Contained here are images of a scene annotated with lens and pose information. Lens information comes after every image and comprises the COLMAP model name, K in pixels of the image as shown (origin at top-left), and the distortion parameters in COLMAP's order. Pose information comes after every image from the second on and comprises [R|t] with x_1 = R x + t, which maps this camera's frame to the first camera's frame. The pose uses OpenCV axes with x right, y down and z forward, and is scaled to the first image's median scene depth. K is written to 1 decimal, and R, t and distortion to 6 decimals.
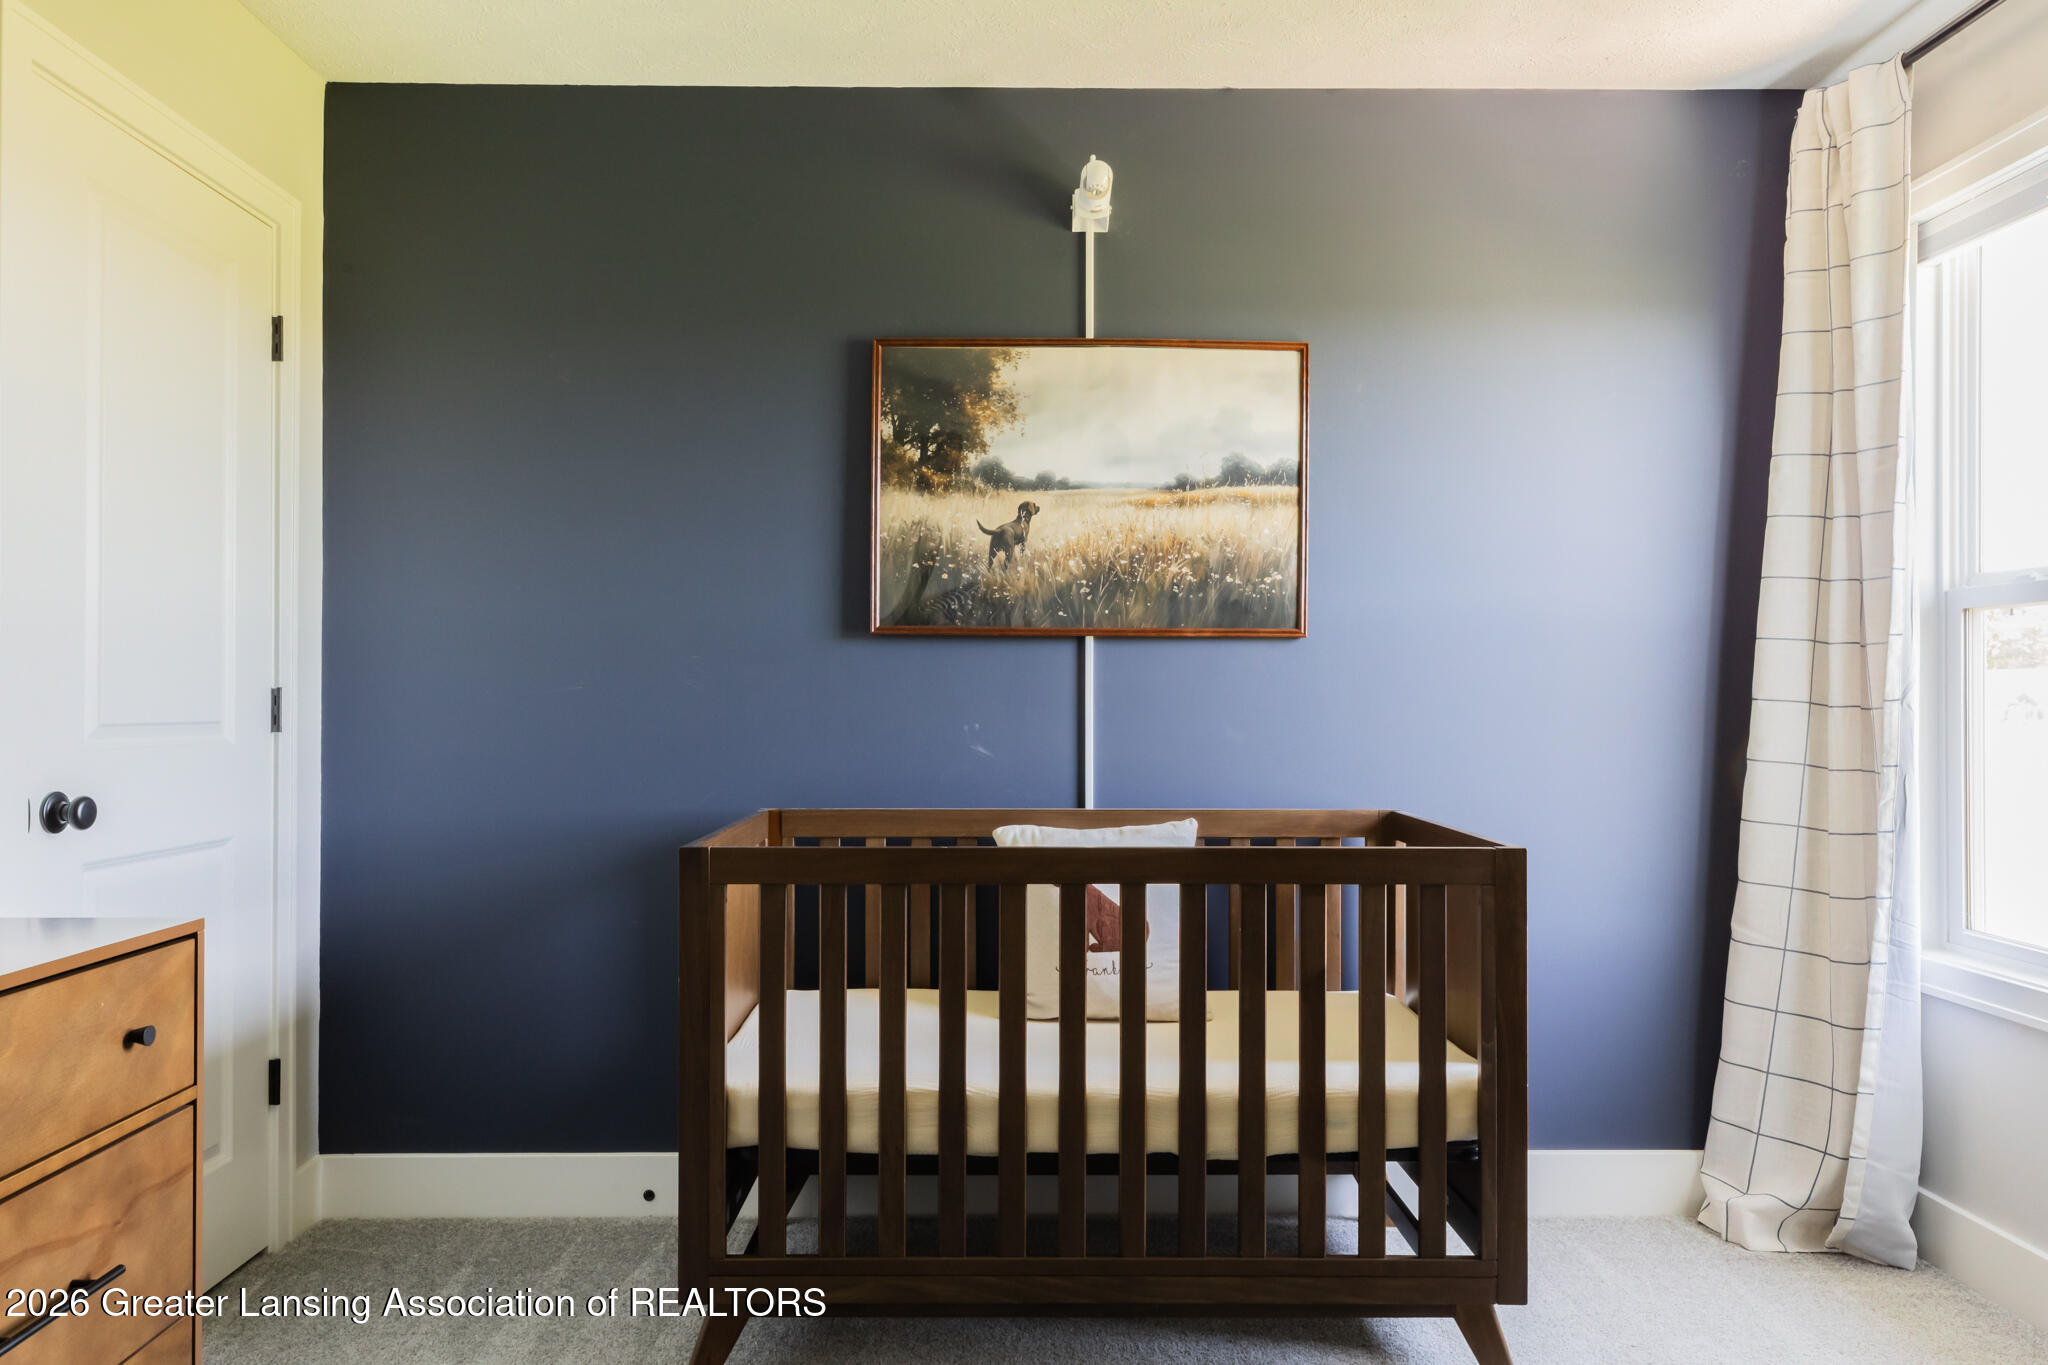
lens RADIAL K [[1429.6, 0, 1018.7], [0, 1429.6, 684.9], [0, 0, 1]] dist [0.006708, -0.006682]
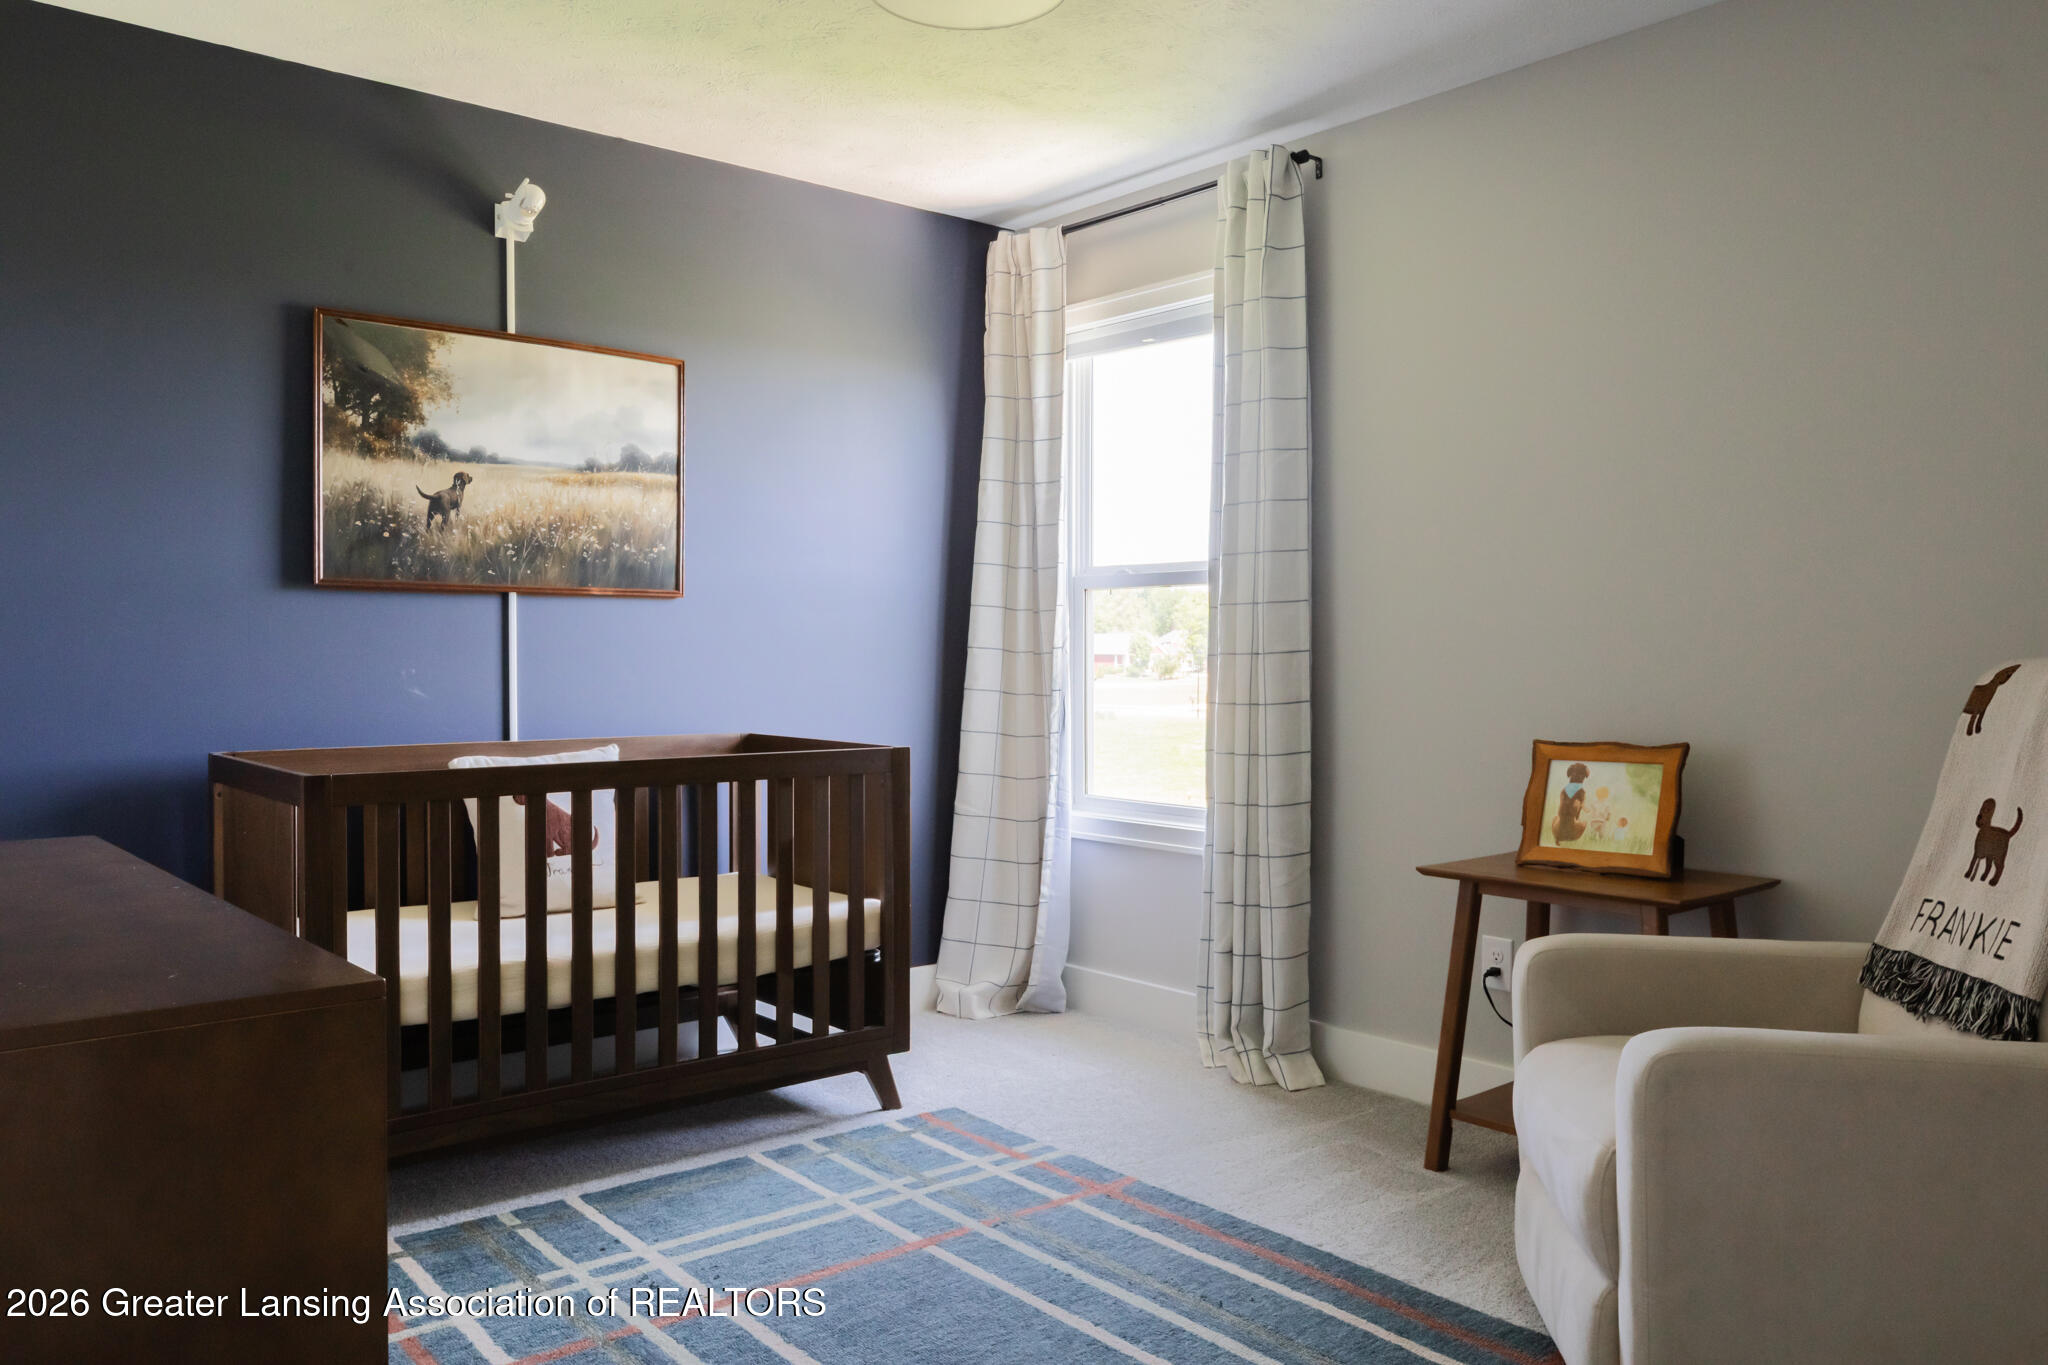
lens RADIAL K [[1579.4, 0, 1021.7], [0, 1579.4, 692.1], [0, 0, 1]] dist [-0.002731, 0.001794]
pose [[0.758409, -0.017052, 0.651556, -0.496160], [-0.005362, 0.999461, 0.032398, 0.003226], [-0.651757, -0.028065, 0.757908, -0.250812]]
